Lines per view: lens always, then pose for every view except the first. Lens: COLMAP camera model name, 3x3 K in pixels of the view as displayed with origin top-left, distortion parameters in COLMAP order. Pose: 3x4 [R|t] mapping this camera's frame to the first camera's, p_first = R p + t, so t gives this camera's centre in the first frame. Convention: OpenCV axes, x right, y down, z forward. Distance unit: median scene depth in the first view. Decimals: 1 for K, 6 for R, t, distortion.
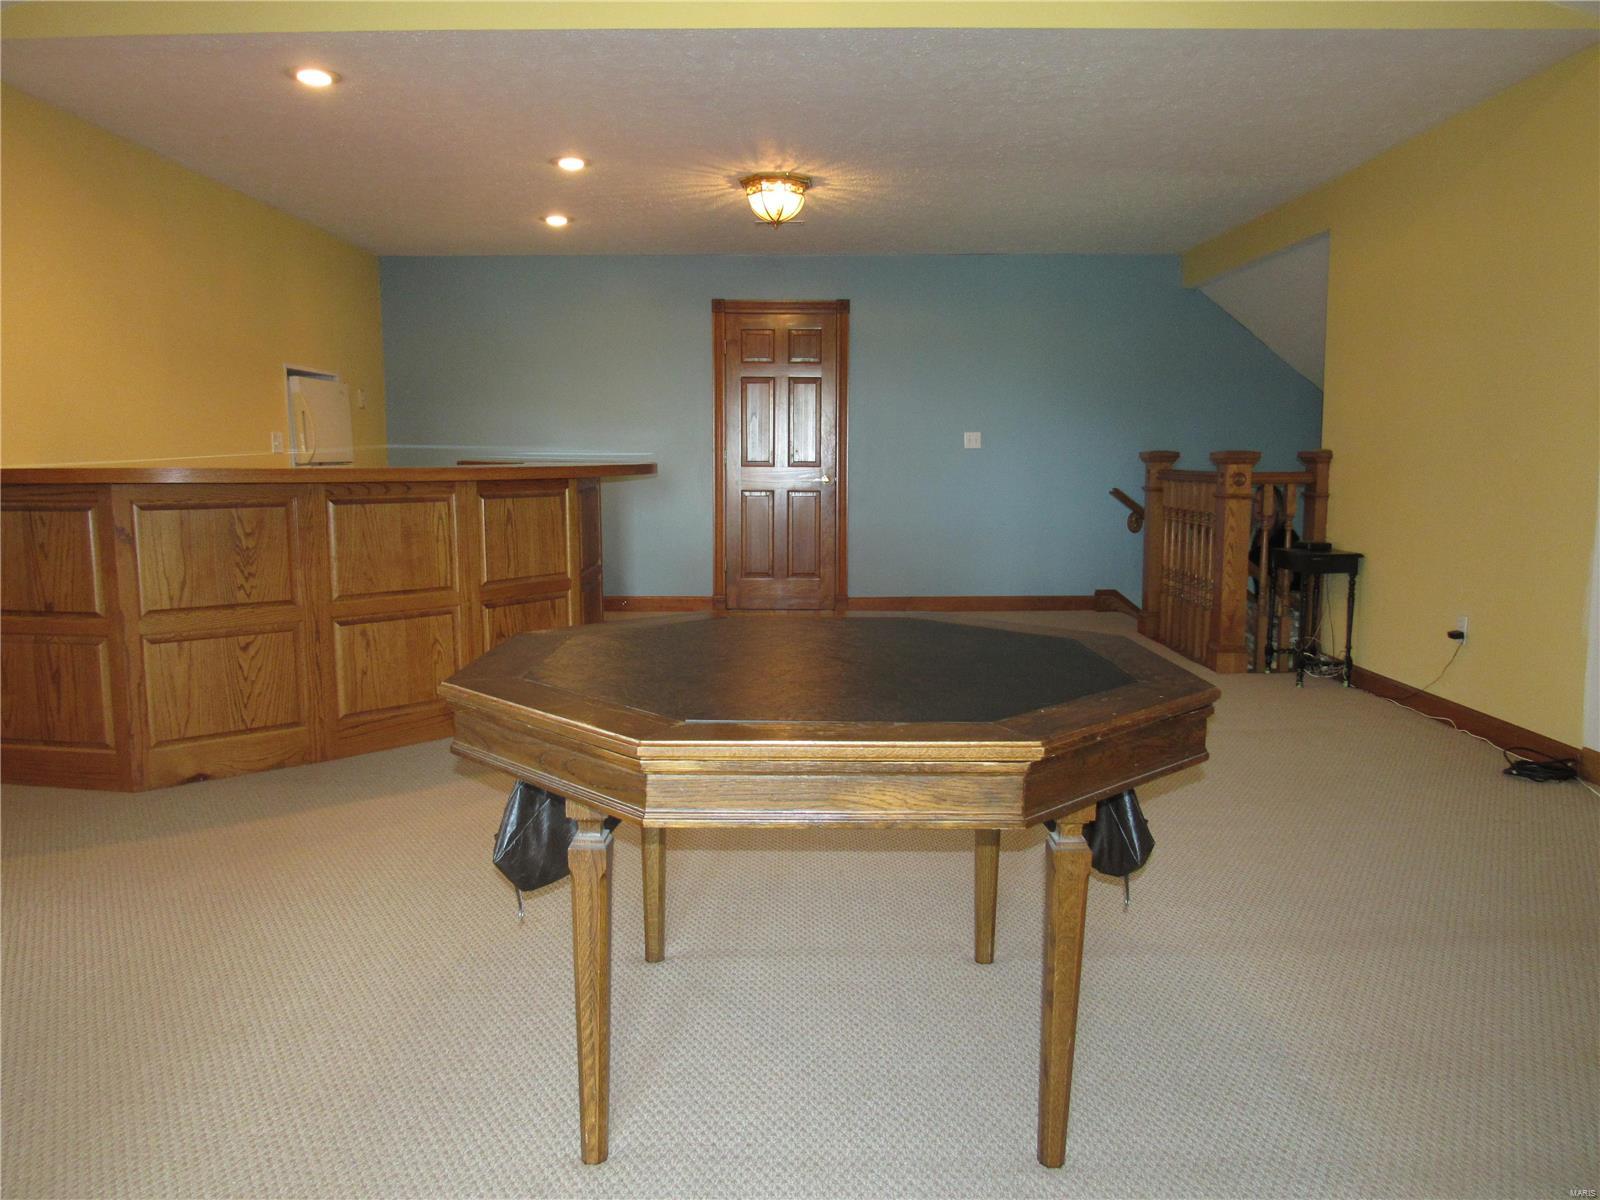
lens RADIAL K [[1163.4, 0, 800.9], [0, 1163.4, 591.7], [0, 0, 1]] dist [-0.000124, 0.001387]
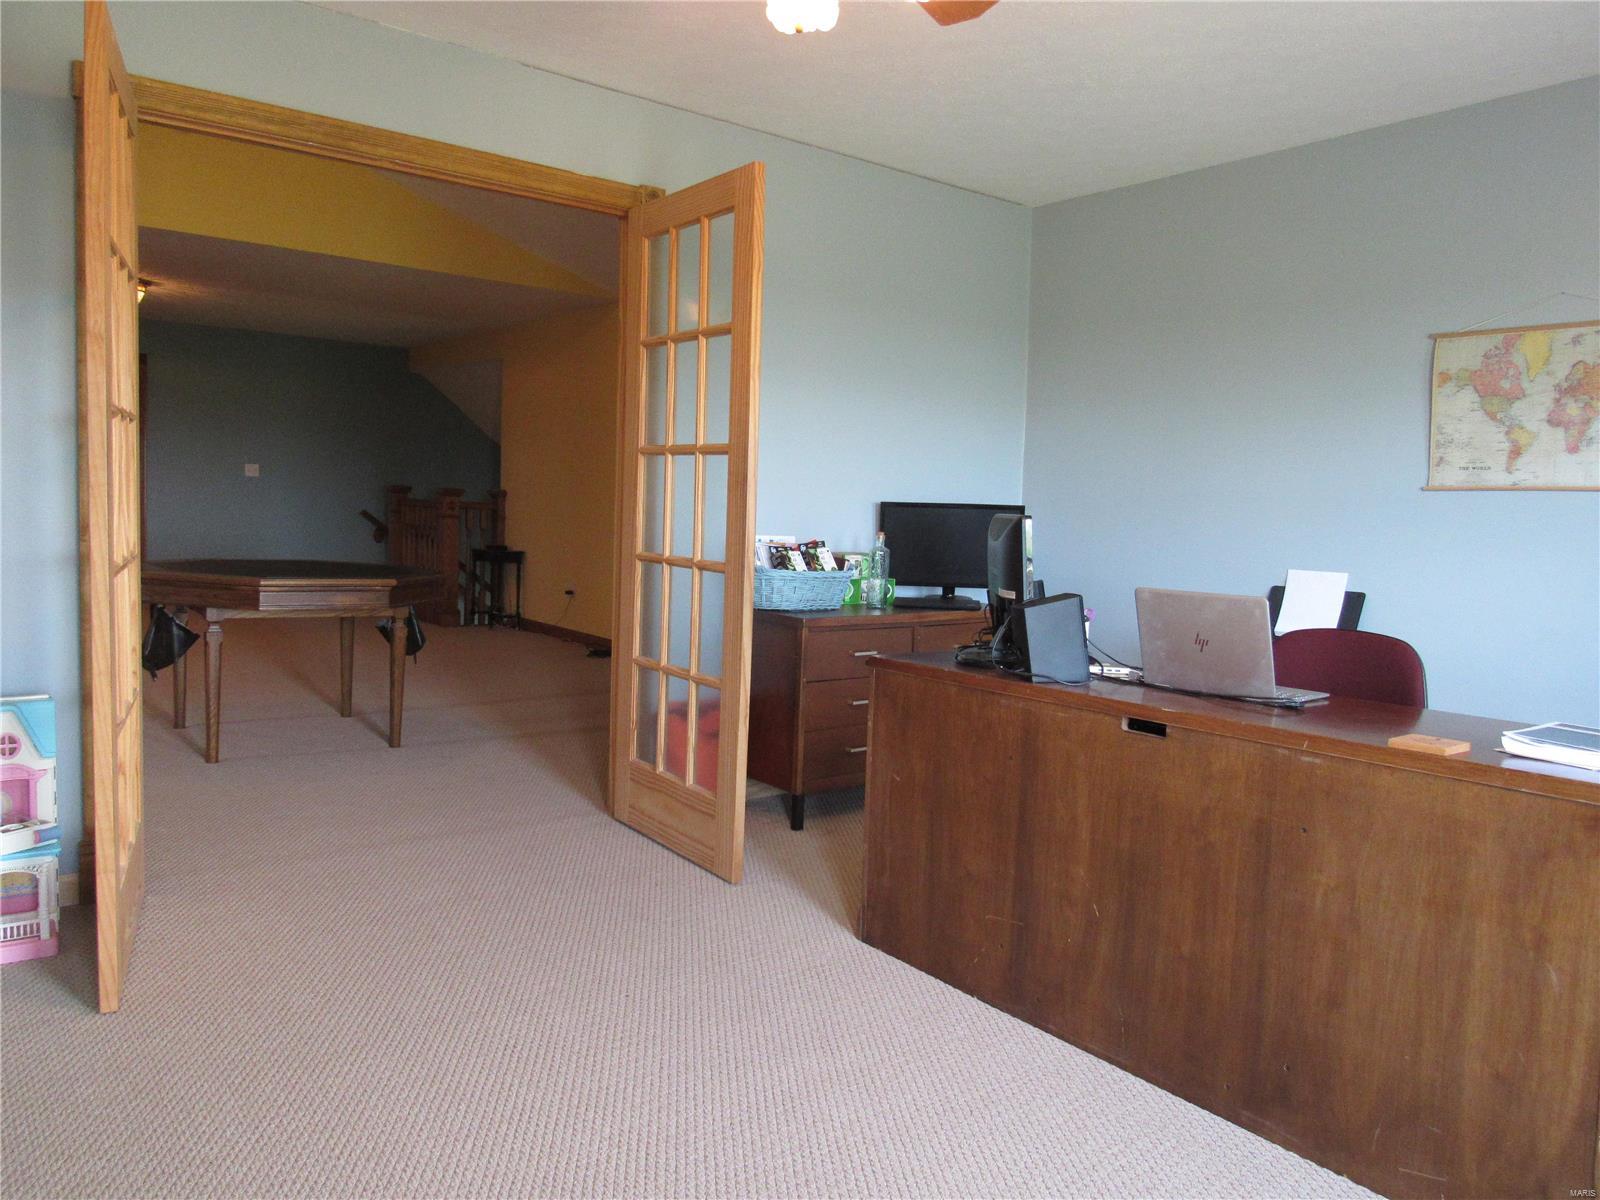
lens RADIAL K [[1163.4, 0, 800.9], [0, 1163.4, 591.7], [0, 0, 1]] dist [-0.000124, 0.001387]
pose [[0.783300, -0.013643, 0.621494, -0.240809], [0.028989, 0.999473, -0.014596, 0.057806], [-0.620967, 0.029449, 0.783283, -0.541004]]
